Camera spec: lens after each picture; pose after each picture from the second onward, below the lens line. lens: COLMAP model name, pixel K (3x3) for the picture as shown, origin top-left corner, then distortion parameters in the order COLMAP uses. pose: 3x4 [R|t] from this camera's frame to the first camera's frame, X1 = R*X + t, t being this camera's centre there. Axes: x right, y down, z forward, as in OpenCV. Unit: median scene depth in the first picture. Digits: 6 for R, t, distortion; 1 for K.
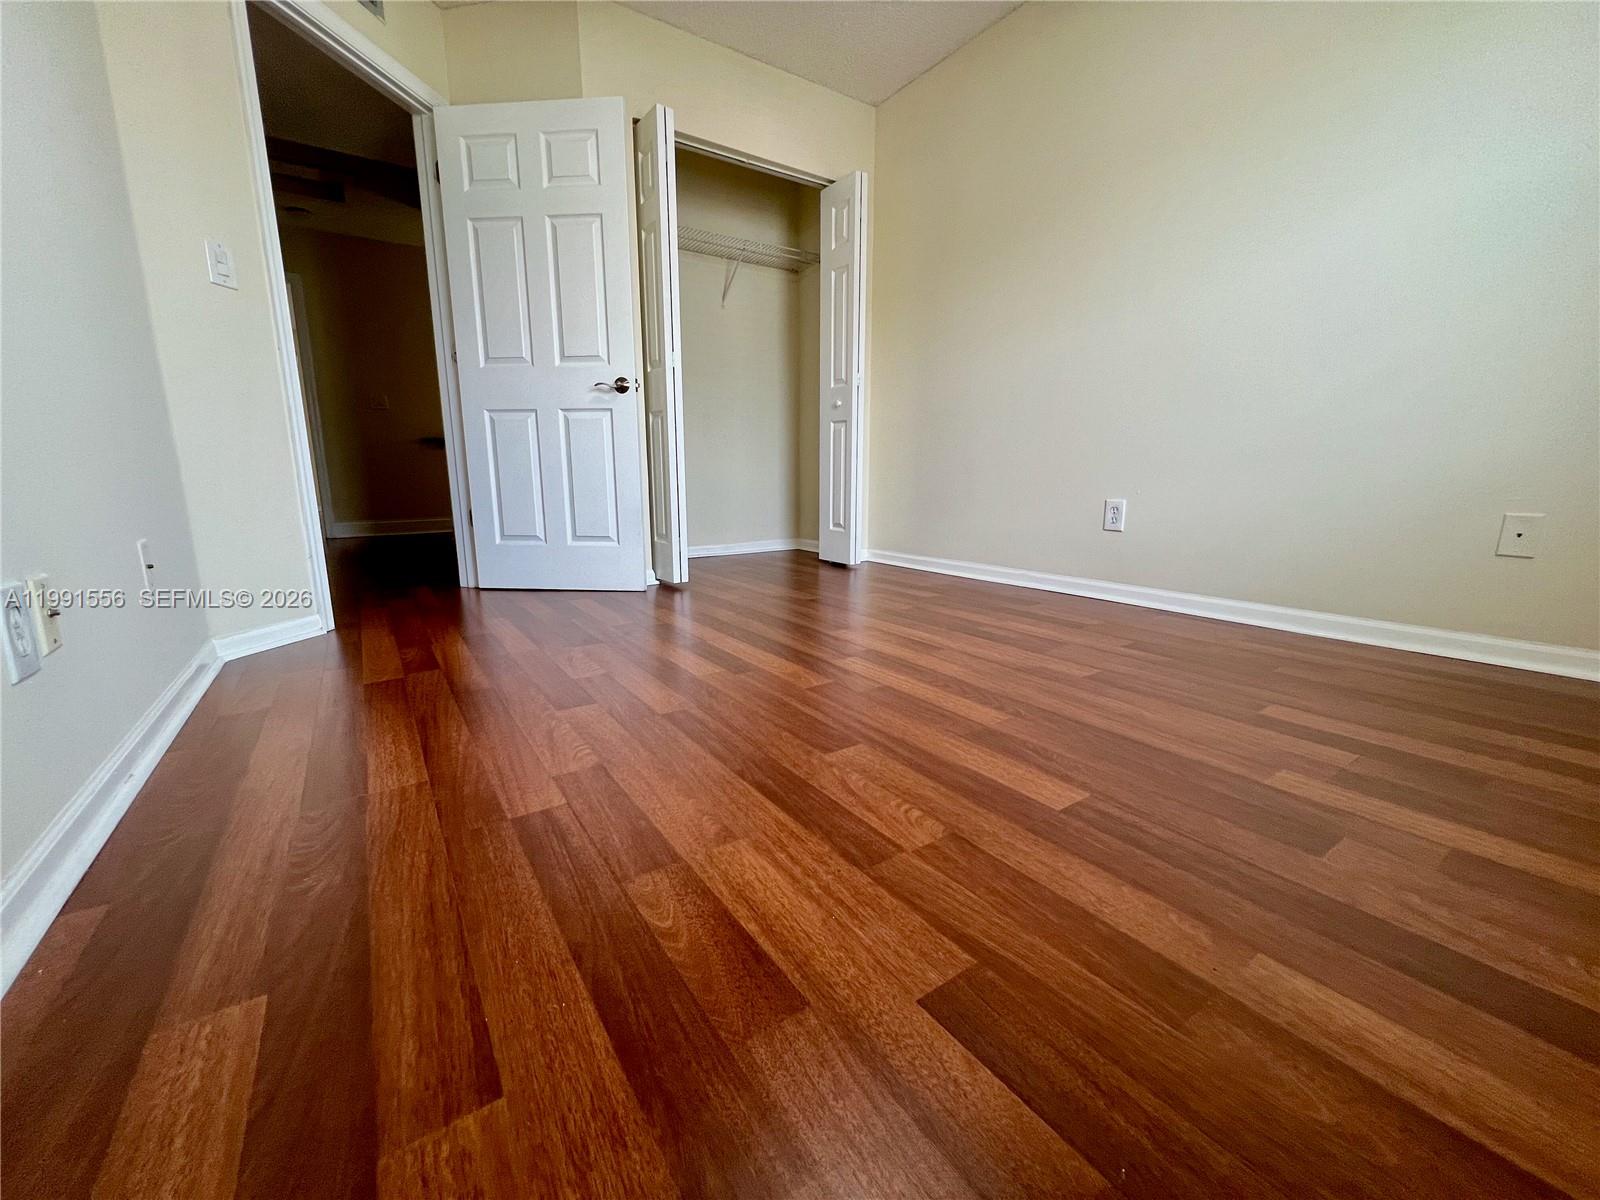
lens RADIAL K [[635.1, 0, 800.0], [0, 635.1, 600.0], [0, 0, 1]] dist [0.000086, -0.002270]
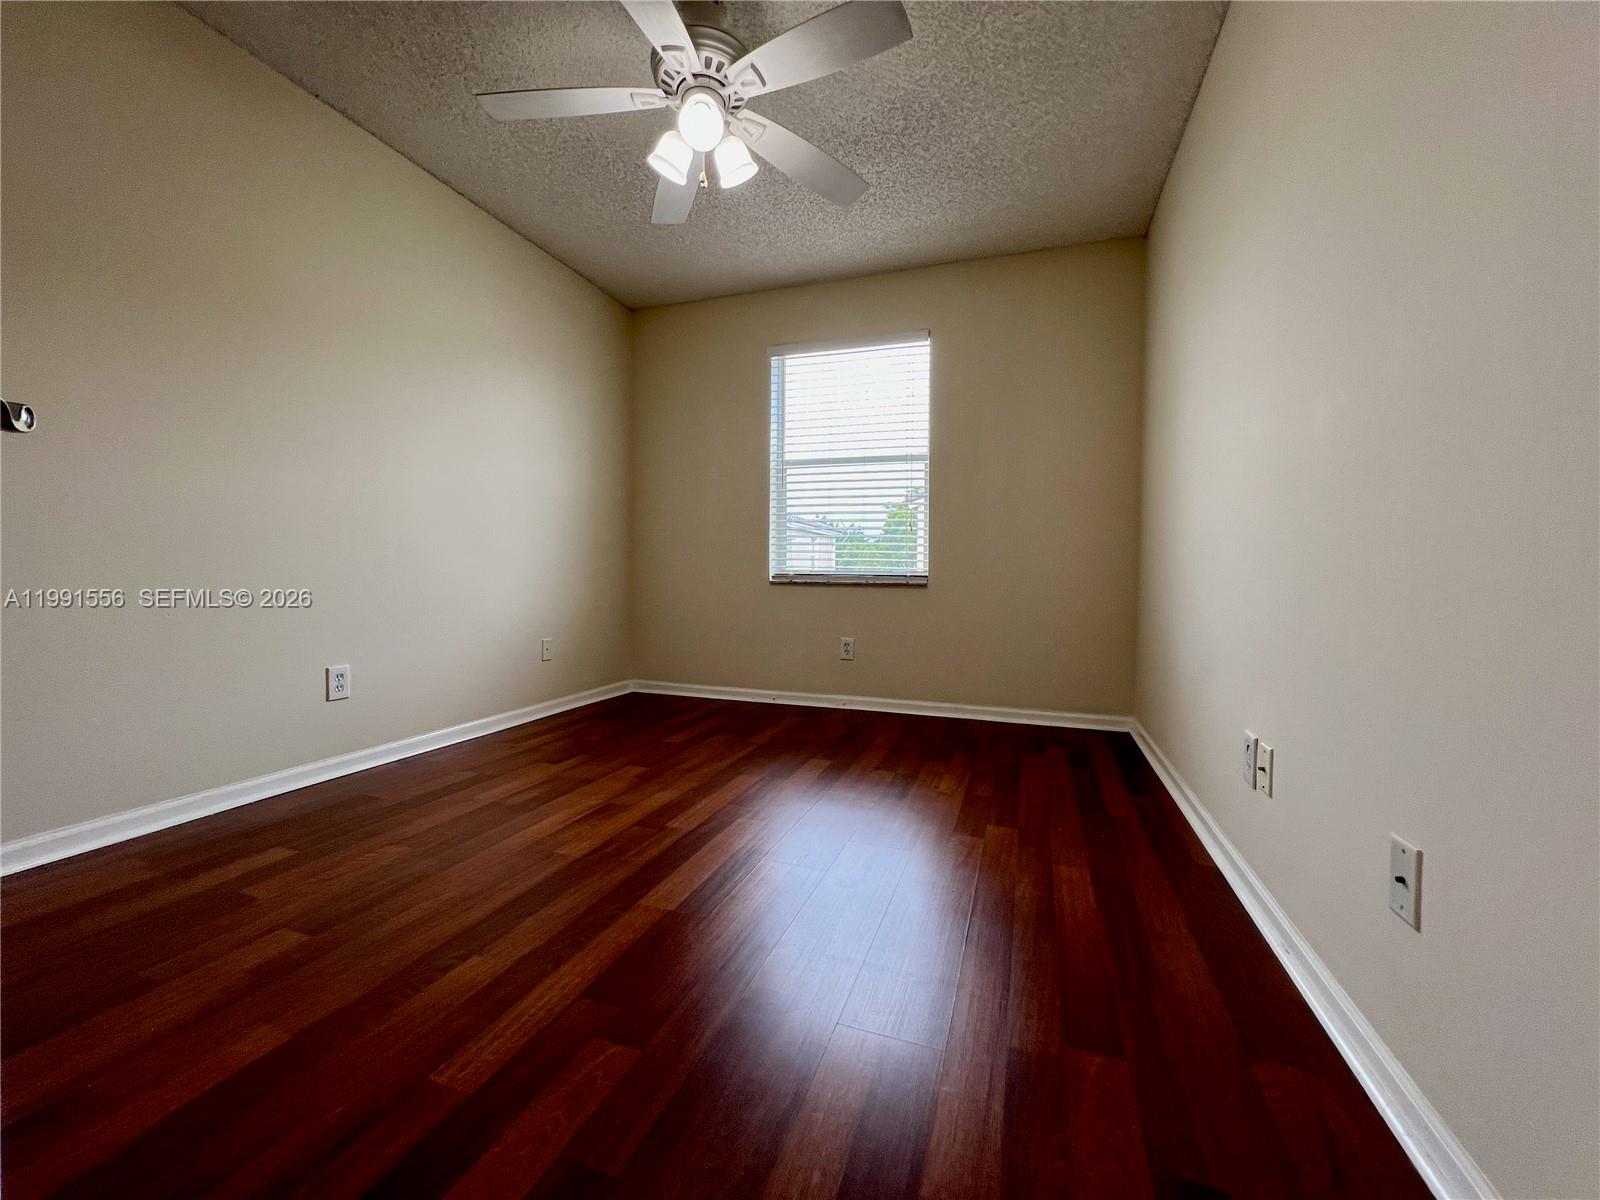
lens RADIAL K [[635.1, 0, 800.0], [0, 635.1, 600.0], [0, 0, 1]] dist [0.000086, -0.002270]
pose [[-0.605053, -0.026733, 0.795736, -0.864723], [0.152268, 0.977103, 0.148606, -0.393252], [-0.781489, 0.211080, -0.587129, 1.375391]]
